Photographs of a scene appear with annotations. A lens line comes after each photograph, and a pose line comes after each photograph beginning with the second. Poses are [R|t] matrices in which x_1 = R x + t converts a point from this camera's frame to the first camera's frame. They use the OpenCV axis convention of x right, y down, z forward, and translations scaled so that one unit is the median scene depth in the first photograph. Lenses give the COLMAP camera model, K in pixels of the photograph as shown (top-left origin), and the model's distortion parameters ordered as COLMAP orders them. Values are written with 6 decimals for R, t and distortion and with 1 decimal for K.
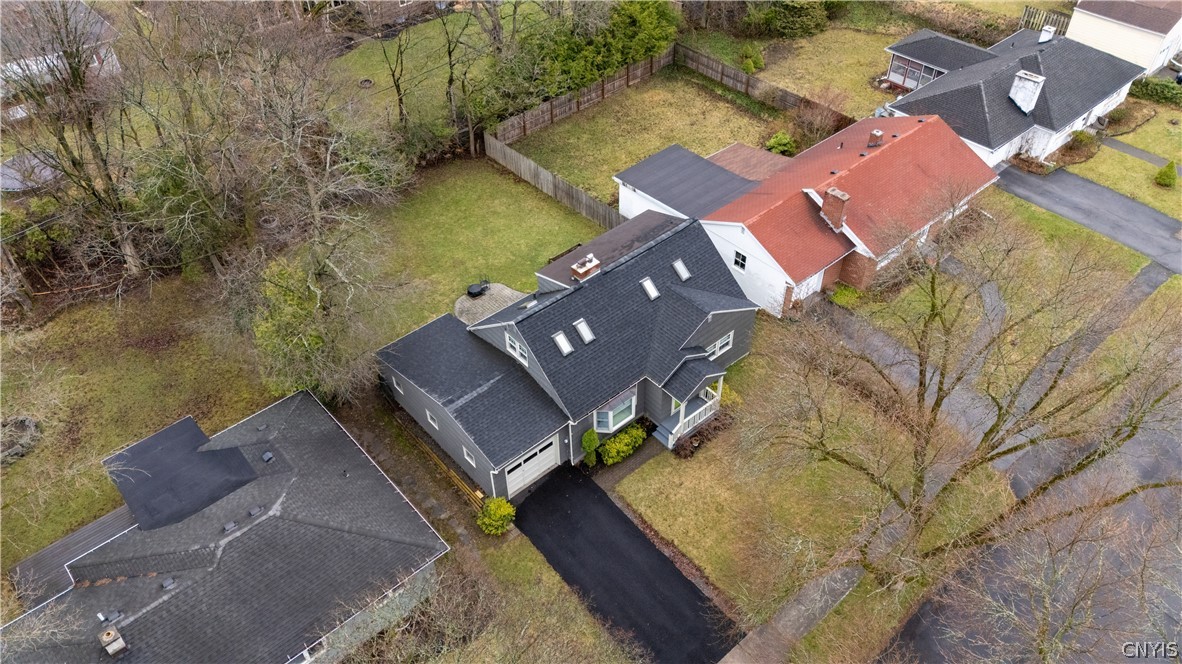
lens RADIAL K [[854.6, 0, 591.0], [0, 854.6, 332.0], [0, 0, 1]] dist [0.088669, -0.107826]
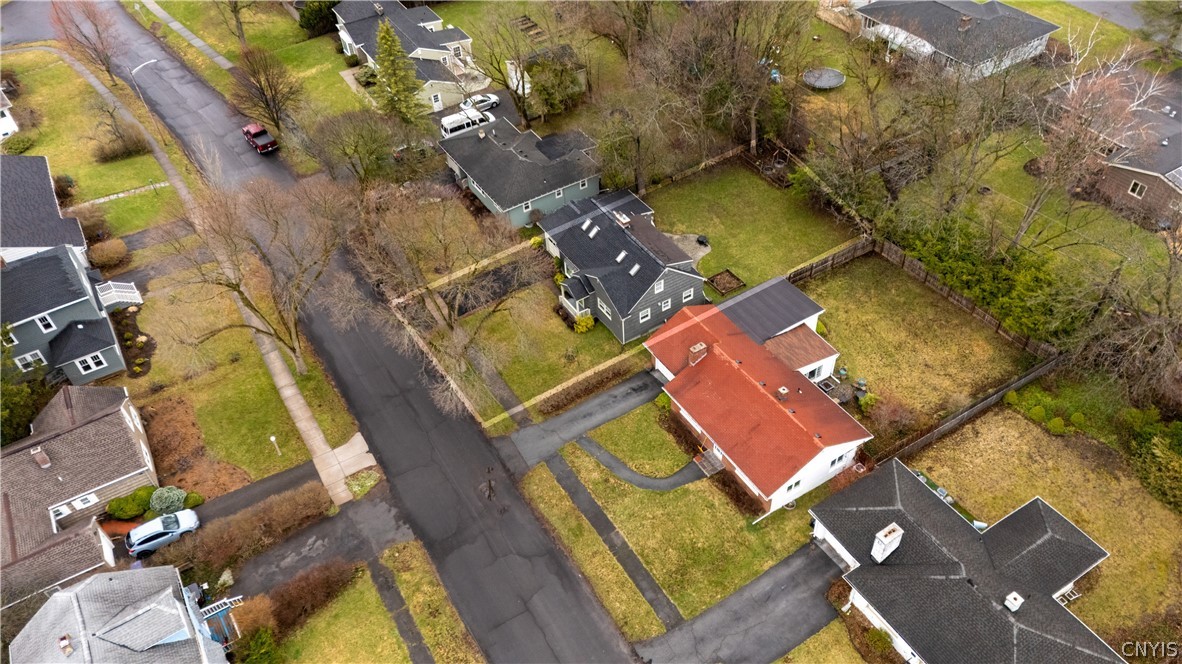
lens RADIAL K [[871.0, 0, 591.0], [0, 871.0, 332.0], [0, 0, 1]] dist [0.030704, -0.006347]
pose [[-0.164240, 0.702694, -0.692276, 1.386109], [-0.628455, 0.466394, 0.622511, -1.023175], [0.760309, 0.537306, 0.365011, 0.364642]]
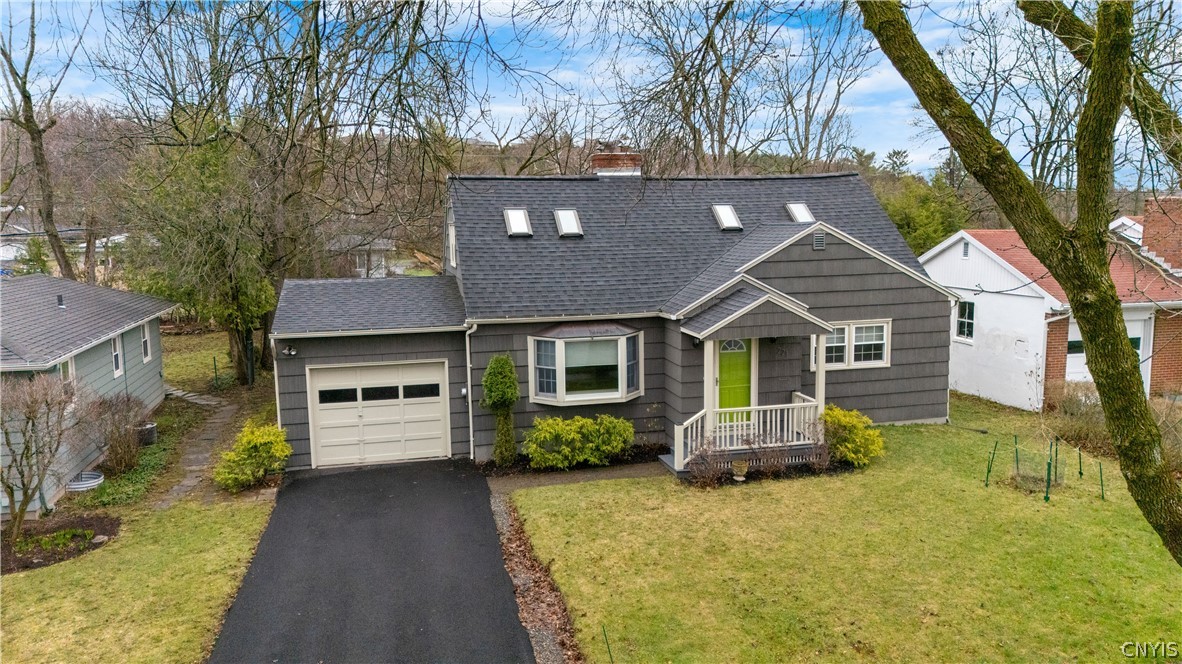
lens RADIAL K [[871.0, 0, 591.0], [0, 871.0, 332.0], [0, 0, 1]] dist [0.030704, -0.006347]
pose [[0.890466, 0.063646, -0.450577, 0.237506], [-0.310854, 0.808207, -0.500171, 0.300366], [0.332326, 0.585449, 0.739465, 0.583262]]
